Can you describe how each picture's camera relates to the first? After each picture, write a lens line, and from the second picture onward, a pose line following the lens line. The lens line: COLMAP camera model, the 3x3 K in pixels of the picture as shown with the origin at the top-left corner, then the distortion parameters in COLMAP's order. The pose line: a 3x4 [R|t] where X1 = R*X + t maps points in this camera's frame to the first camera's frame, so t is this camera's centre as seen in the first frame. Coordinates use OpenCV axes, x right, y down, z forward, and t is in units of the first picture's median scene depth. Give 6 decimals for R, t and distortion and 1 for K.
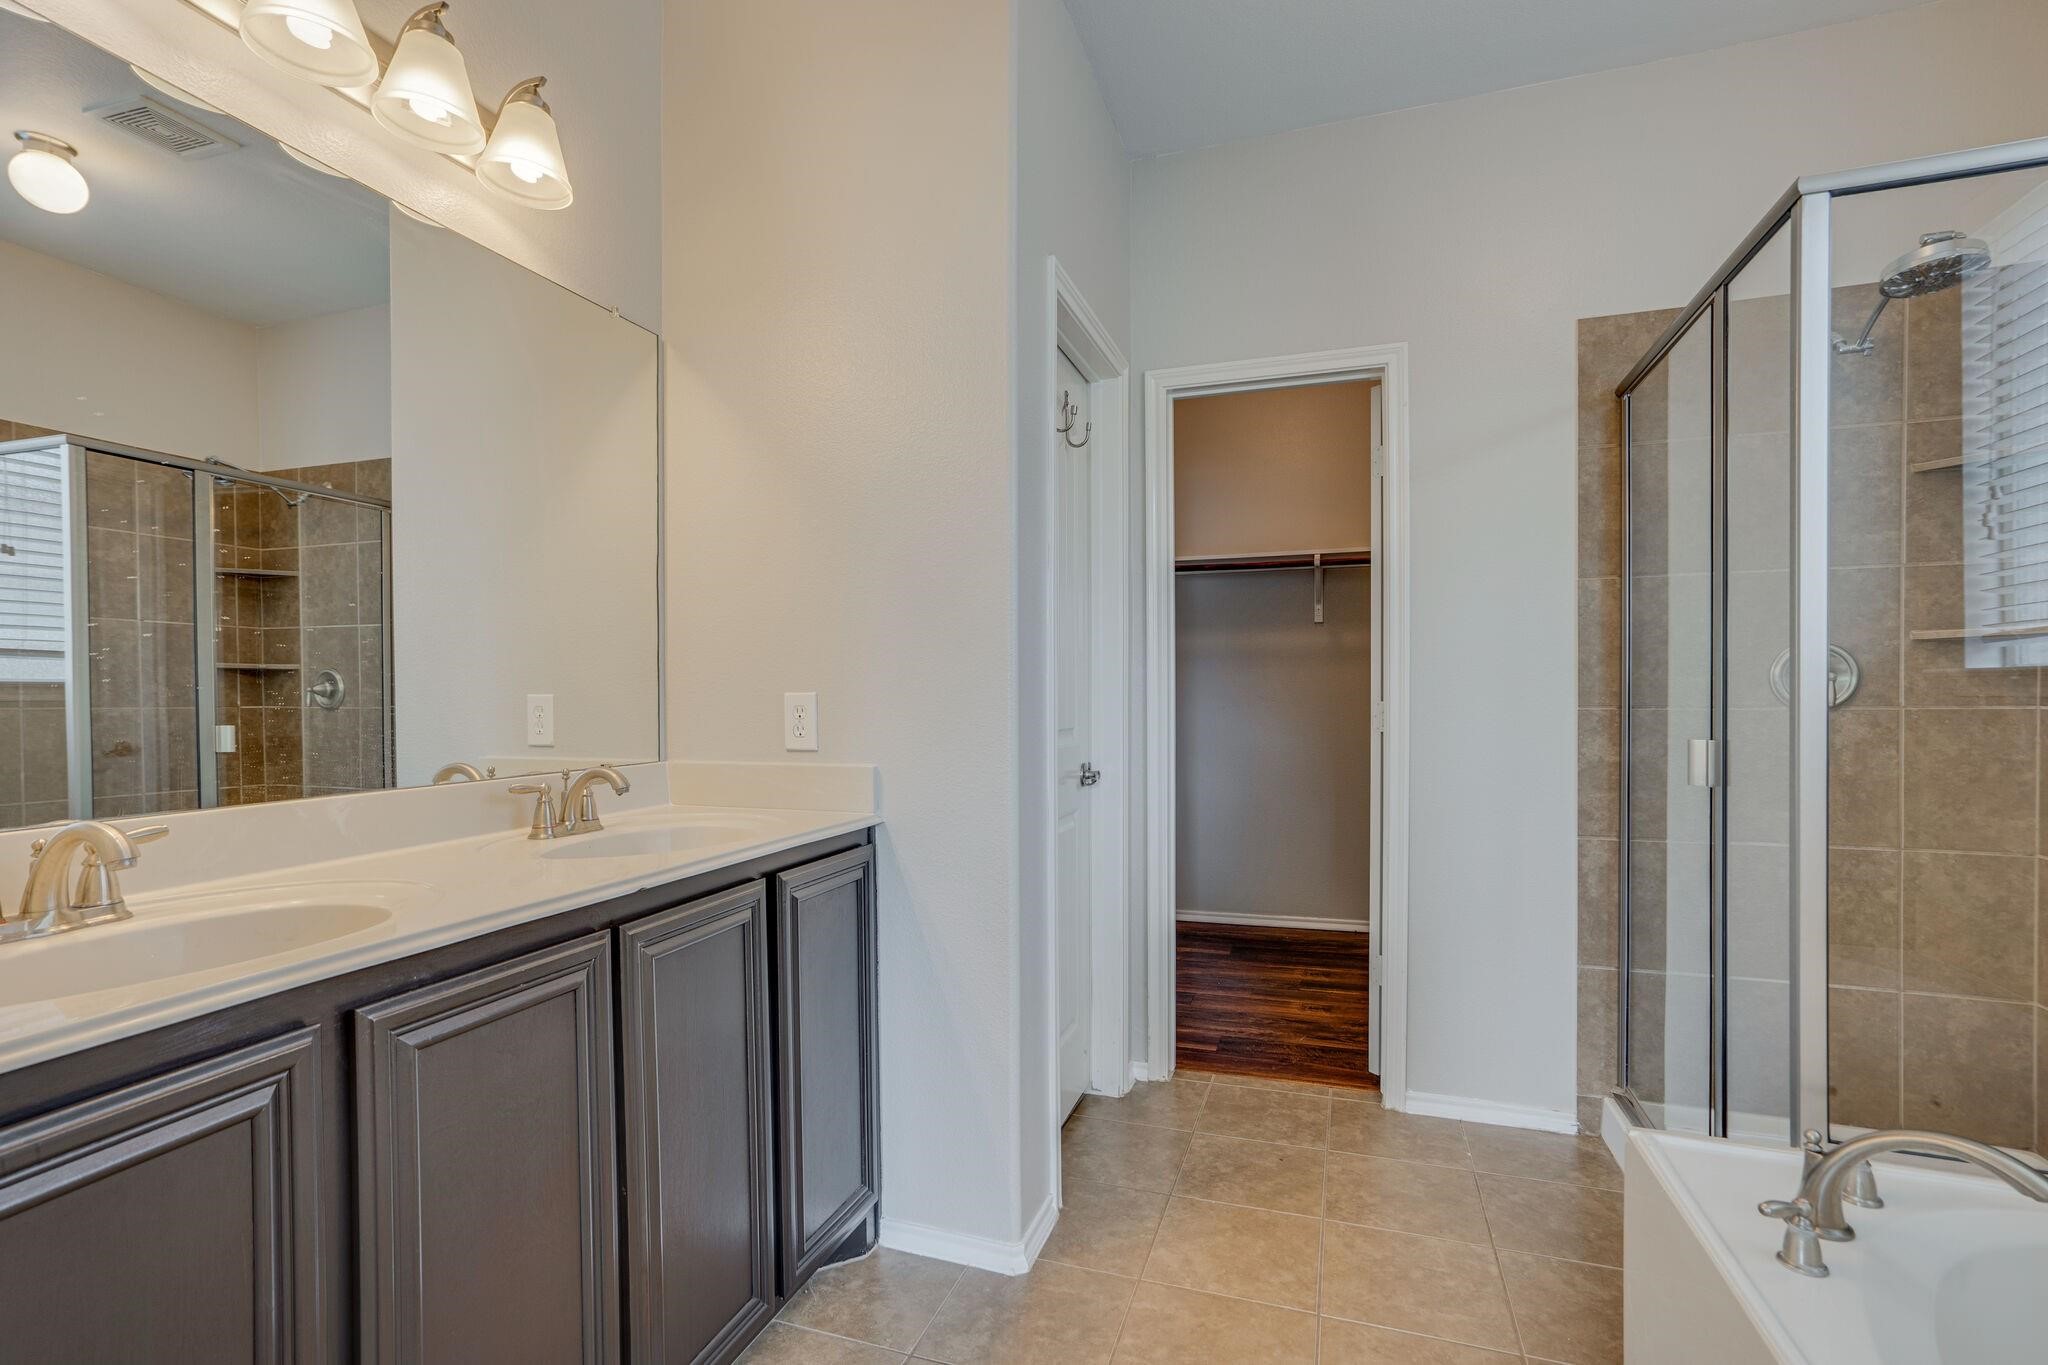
lens RADIAL K [[962.9, 0, 1022.1], [0, 962.9, 693.5], [0, 0, 1]] dist [-0.050431, 0.018335]
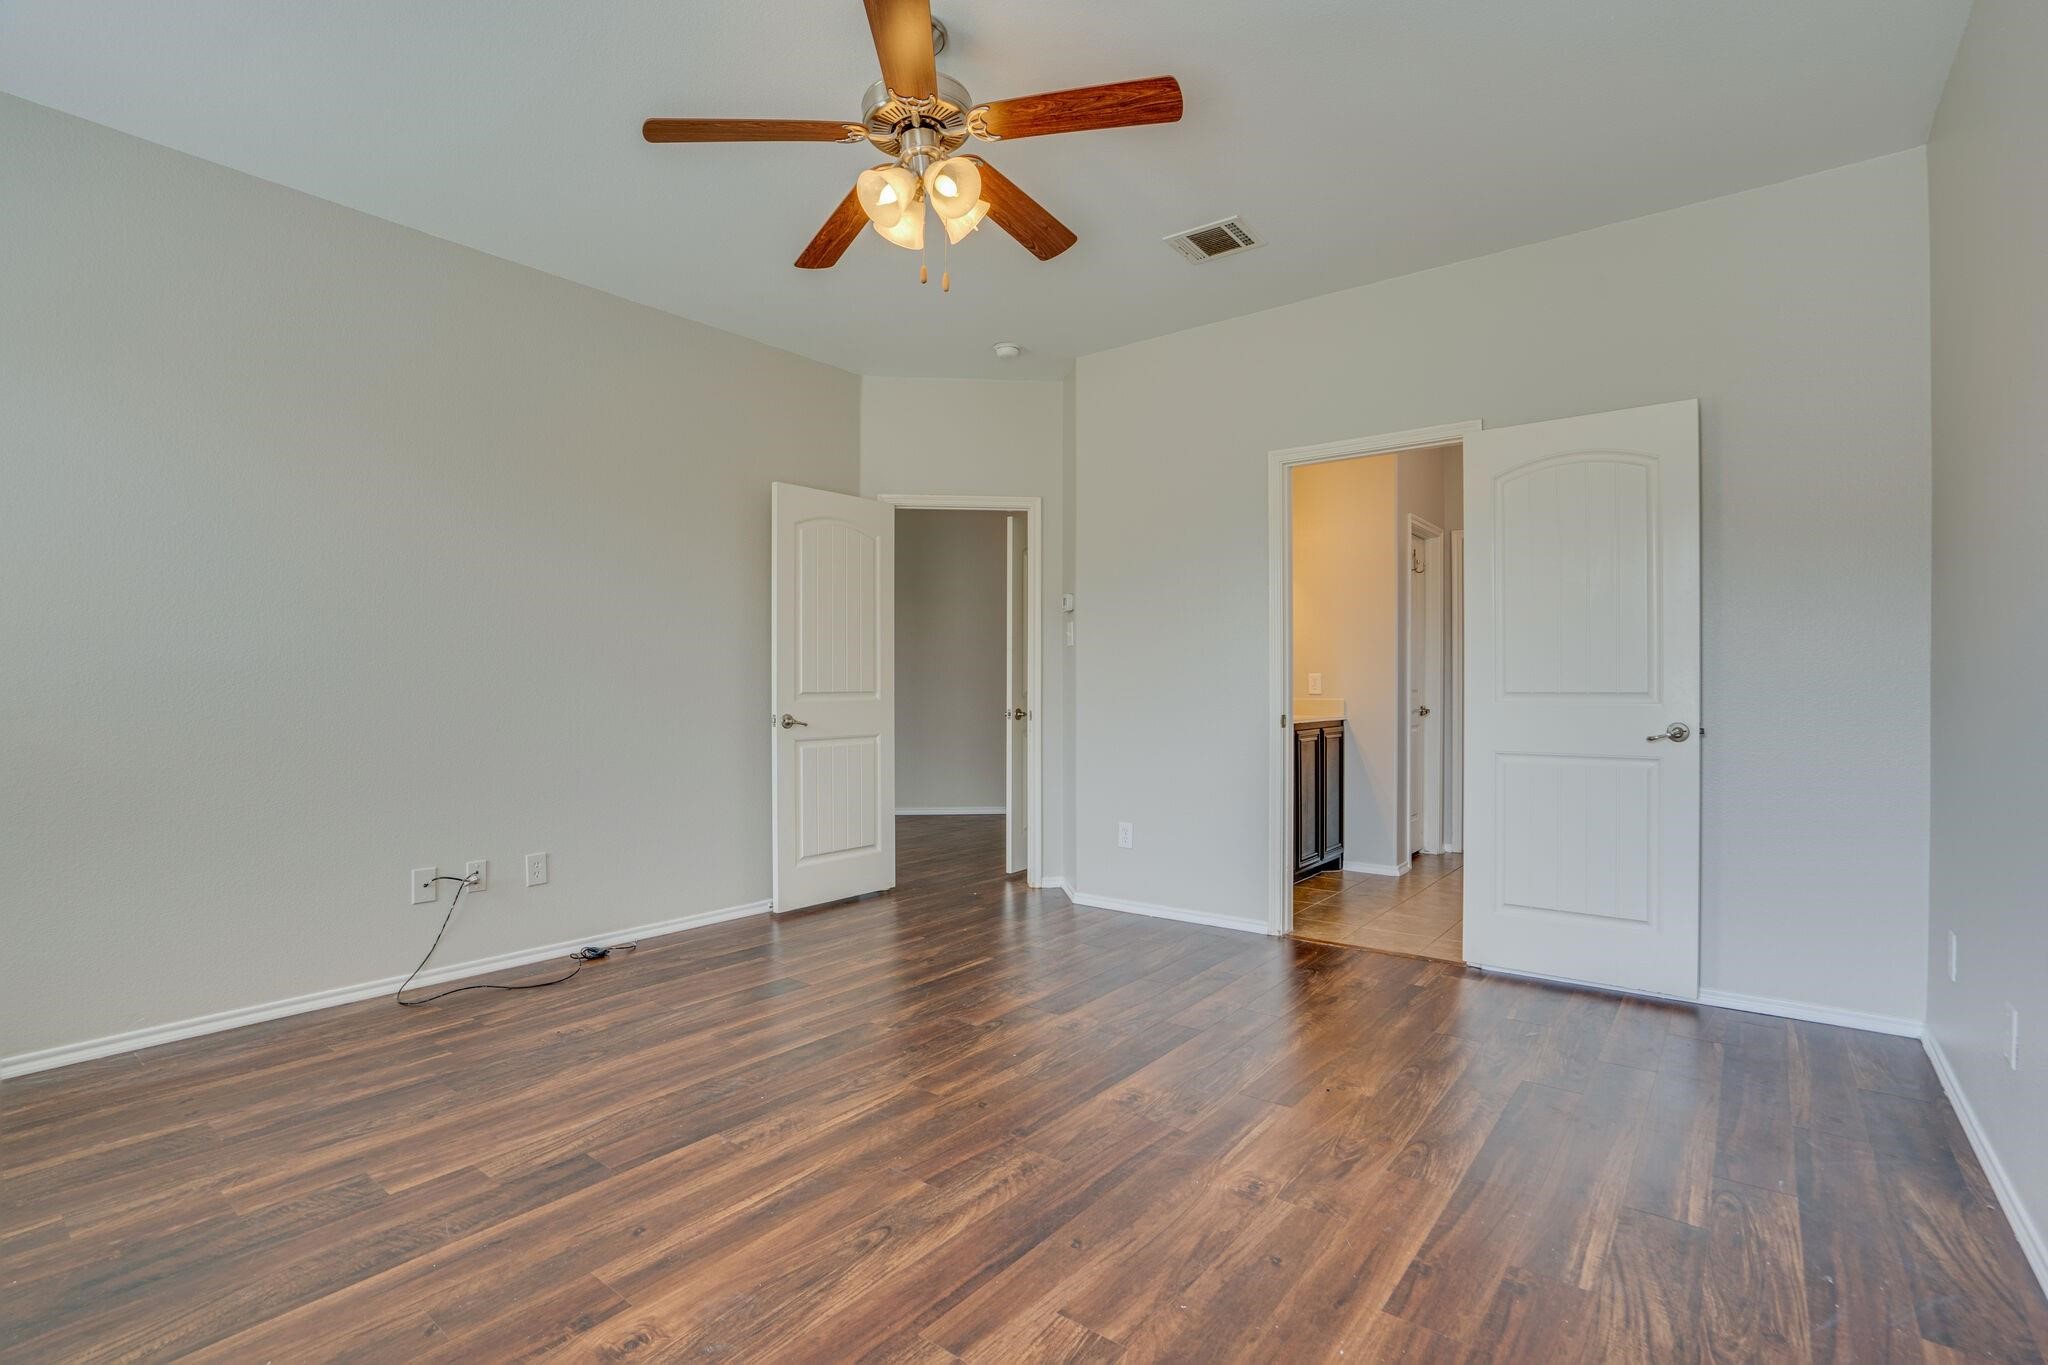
lens RADIAL K [[962.9, 0, 1023.4], [0, 962.9, 684.6], [0, 0, 1]] dist [-0.050431, 0.018335]
pose [[0.945047, 0.005631, -0.326885, -0.109306], [-0.001586, 0.999919, 0.012639, -0.001574], [0.326930, -0.011426, 0.944979, -1.797664]]
